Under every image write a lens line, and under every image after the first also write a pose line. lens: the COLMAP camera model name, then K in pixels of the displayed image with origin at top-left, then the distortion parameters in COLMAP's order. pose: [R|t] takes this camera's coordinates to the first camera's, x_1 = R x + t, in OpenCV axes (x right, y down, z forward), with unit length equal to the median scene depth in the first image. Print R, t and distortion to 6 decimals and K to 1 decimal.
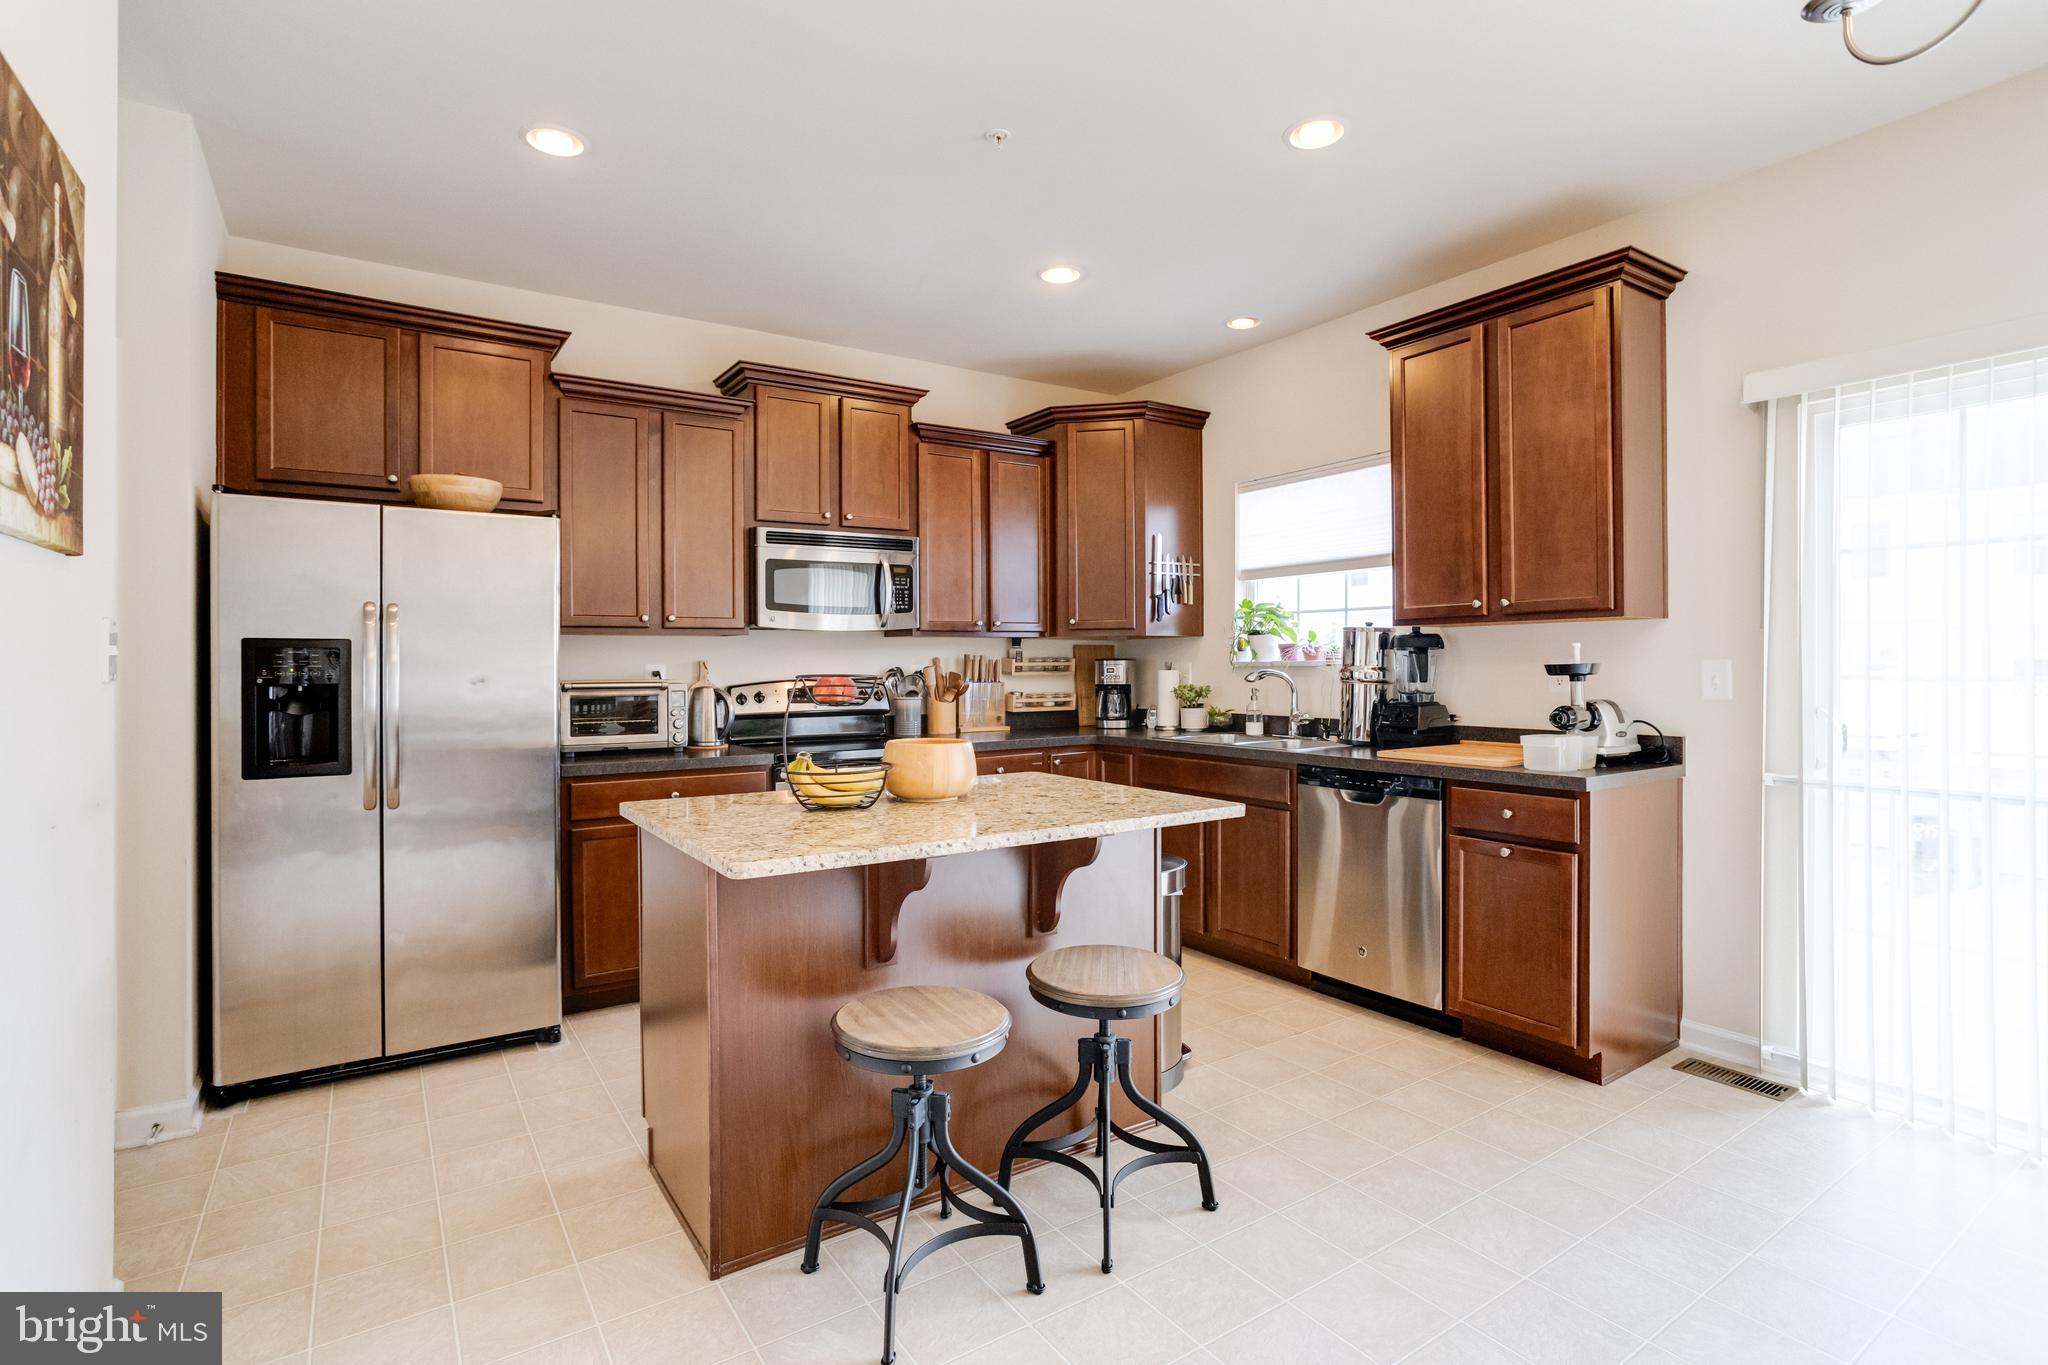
lens RADIAL K [[993.9, 0, 983.6], [0, 993.9, 668.6], [0, 0, 1]] dist [-0.020023, 0.000259]
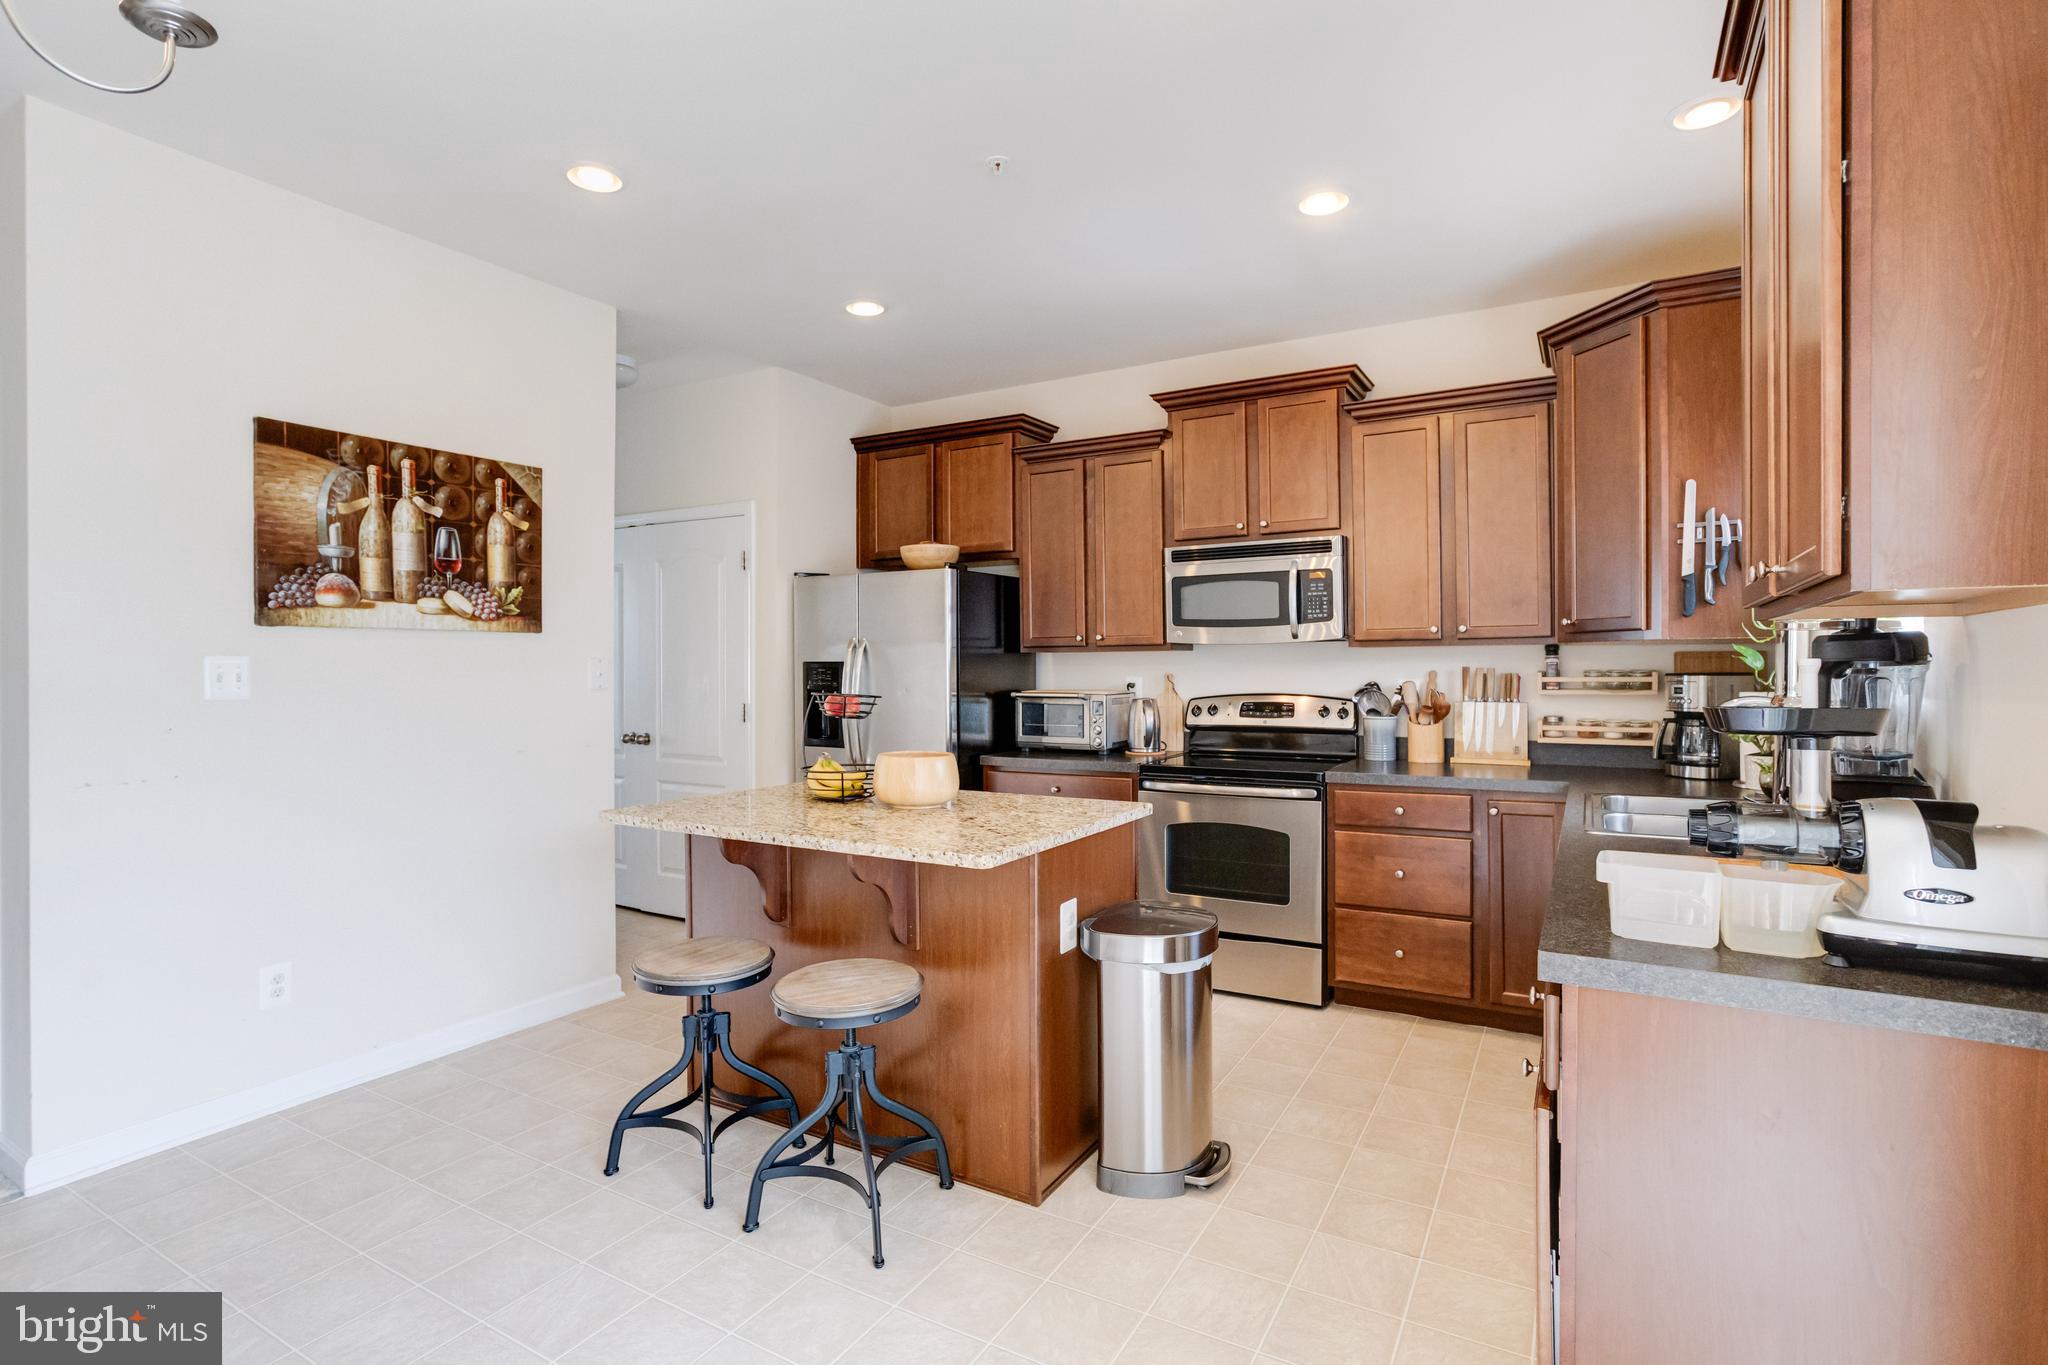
lens RADIAL K [[993.9, 0, 983.6], [0, 993.9, 668.6], [0, 0, 1]] dist [-0.020023, 0.000259]
pose [[0.450758, 0.001819, -0.892644, 0.585094], [-0.002239, 0.999997, 0.000907, -0.014107], [0.892643, 0.001589, 0.450761, 0.328583]]
